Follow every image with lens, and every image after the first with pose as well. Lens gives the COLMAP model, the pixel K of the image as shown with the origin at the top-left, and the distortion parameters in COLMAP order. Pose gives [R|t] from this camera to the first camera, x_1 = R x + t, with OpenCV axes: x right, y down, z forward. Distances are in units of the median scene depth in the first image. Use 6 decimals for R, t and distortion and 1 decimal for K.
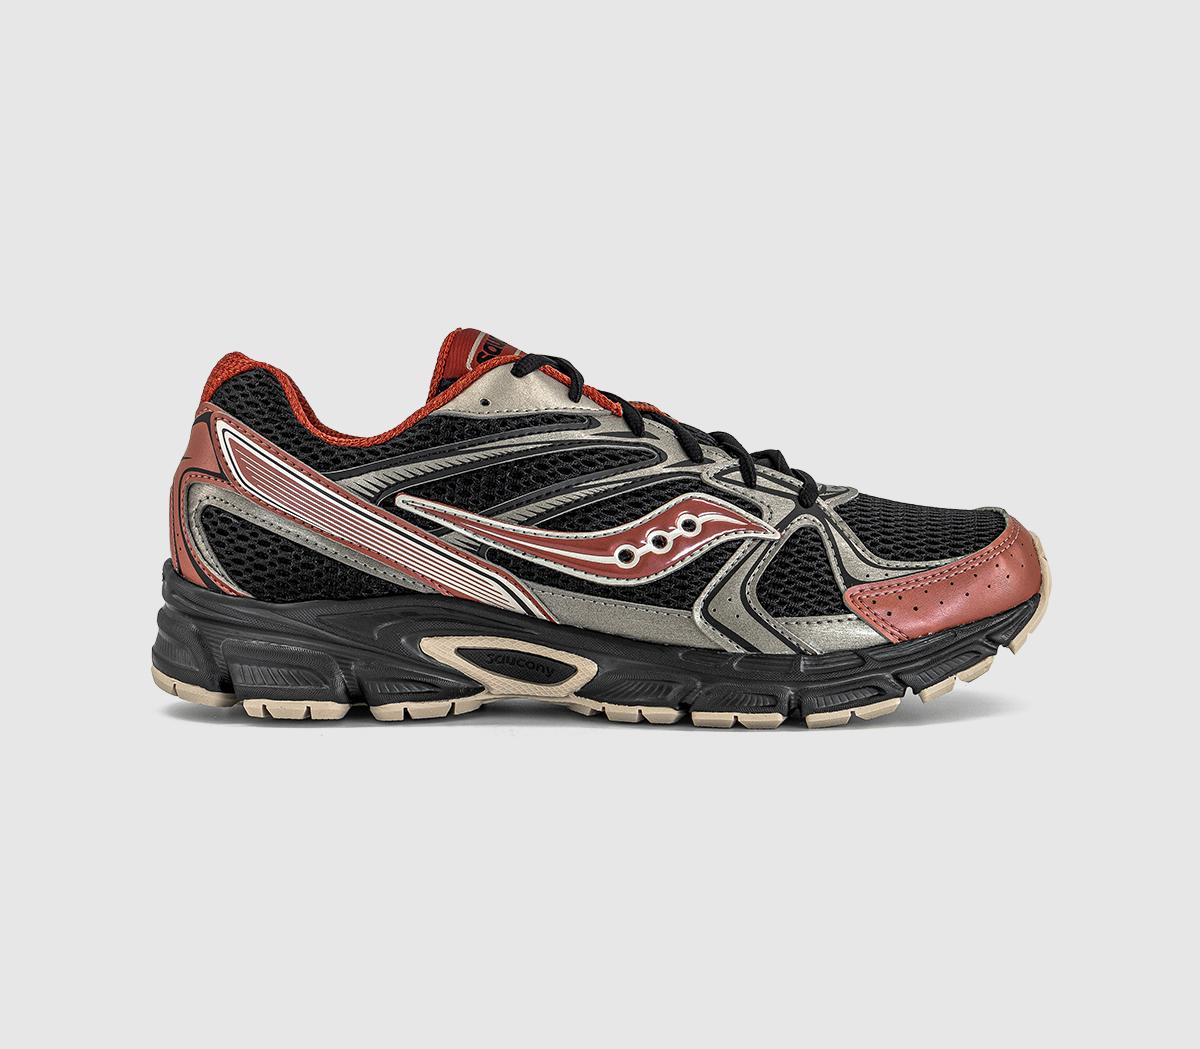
lens RADIAL K [[2254.6, 0, 597.0], [0, 2254.6, 376.3], [0, 0, 1]] dist [0.027590, -0.061916]
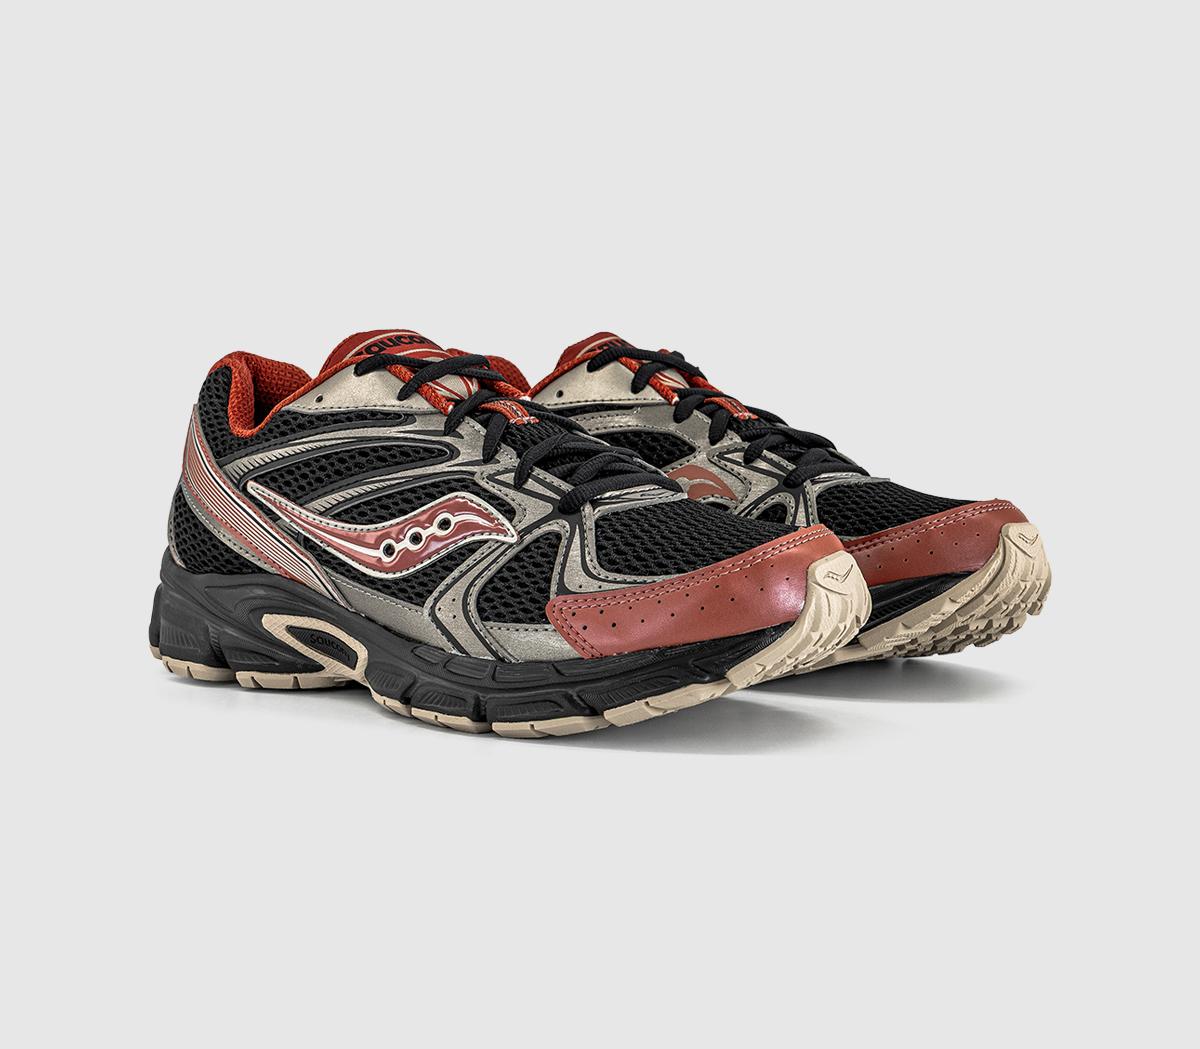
lens RADIAL K [[2254.6, 0, 597.0], [0, 2254.6, 376.3], [0, 0, 1]] dist [0.027590, -0.061916]
pose [[0.745069, 0.009400, -0.666921, 0.764135], [-0.005428, 0.999953, 0.008030, -0.008468], [0.666965, -0.002363, 0.745085, 0.293211]]
